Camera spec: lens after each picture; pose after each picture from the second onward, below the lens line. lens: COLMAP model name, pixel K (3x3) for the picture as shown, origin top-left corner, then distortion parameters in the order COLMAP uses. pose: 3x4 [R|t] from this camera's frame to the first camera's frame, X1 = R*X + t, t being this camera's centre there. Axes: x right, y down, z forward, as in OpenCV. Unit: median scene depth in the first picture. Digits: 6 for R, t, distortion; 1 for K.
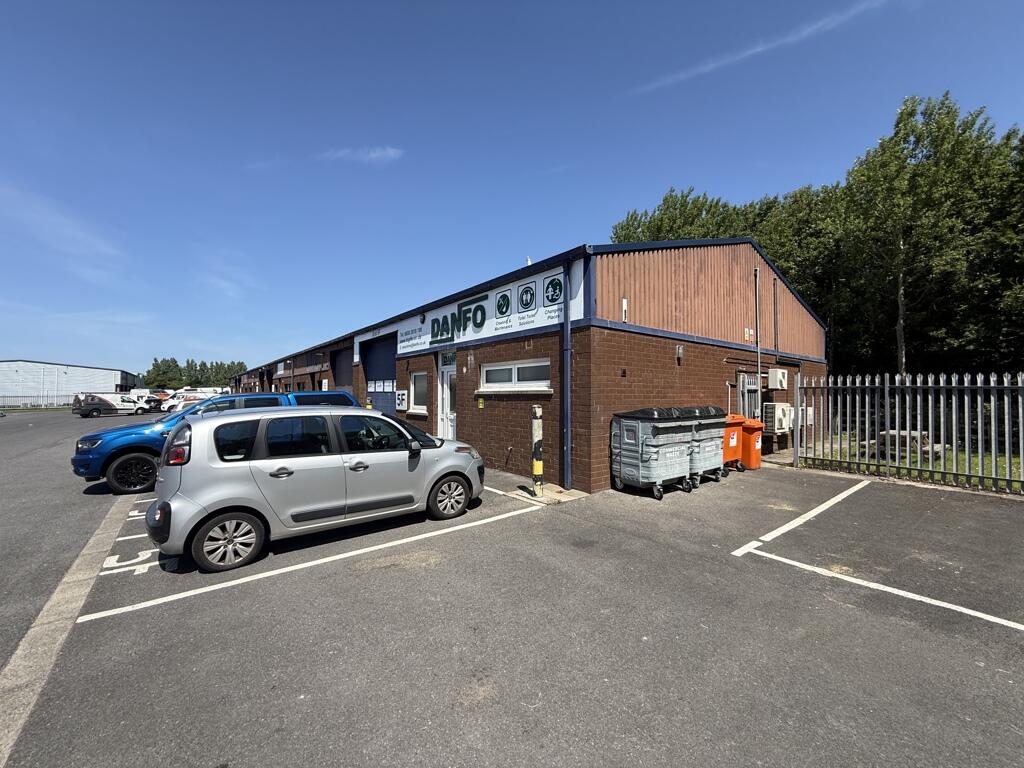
lens RADIAL K [[410.2, 0, 512.7], [0, 410.2, 390.7], [0, 0, 1]] dist [-0.001427, -0.000203]
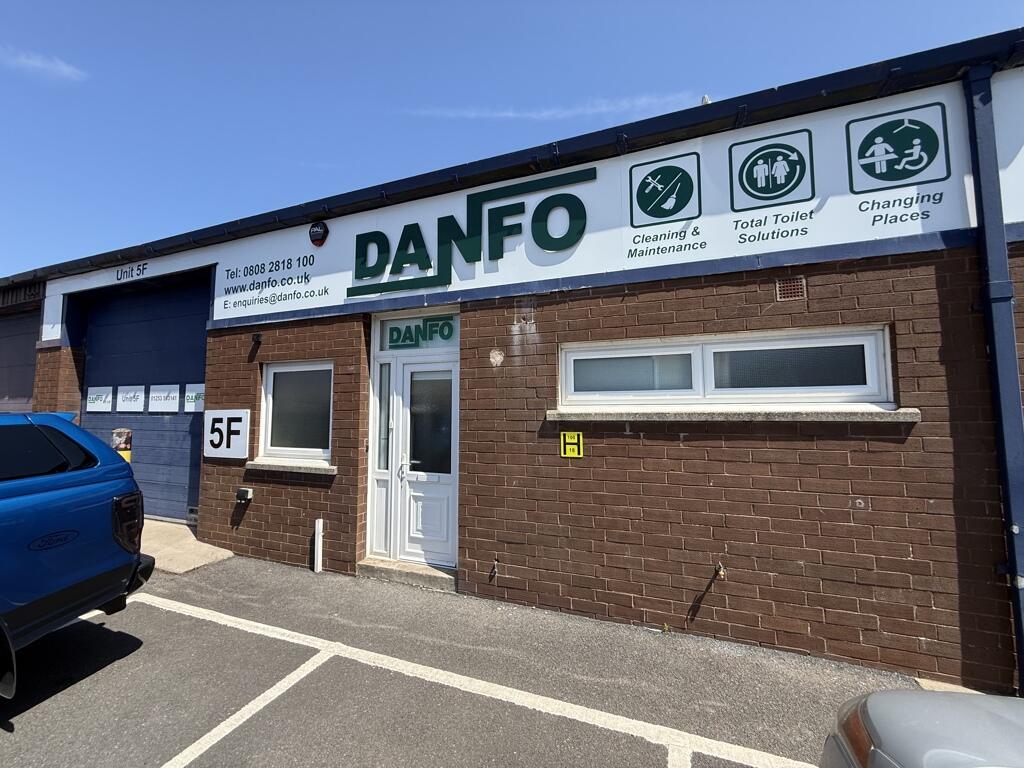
lens RADIAL K [[410.2, 0, 511.0], [0, 410.2, 383.5], [0, 0, 1]] dist [-0.001427, -0.000203]
pose [[0.862845, 0.031851, 0.504465, -0.303975], [-0.001879, 0.998208, -0.059810, -0.003094], [-0.505466, 0.050659, 0.861358, 0.664404]]
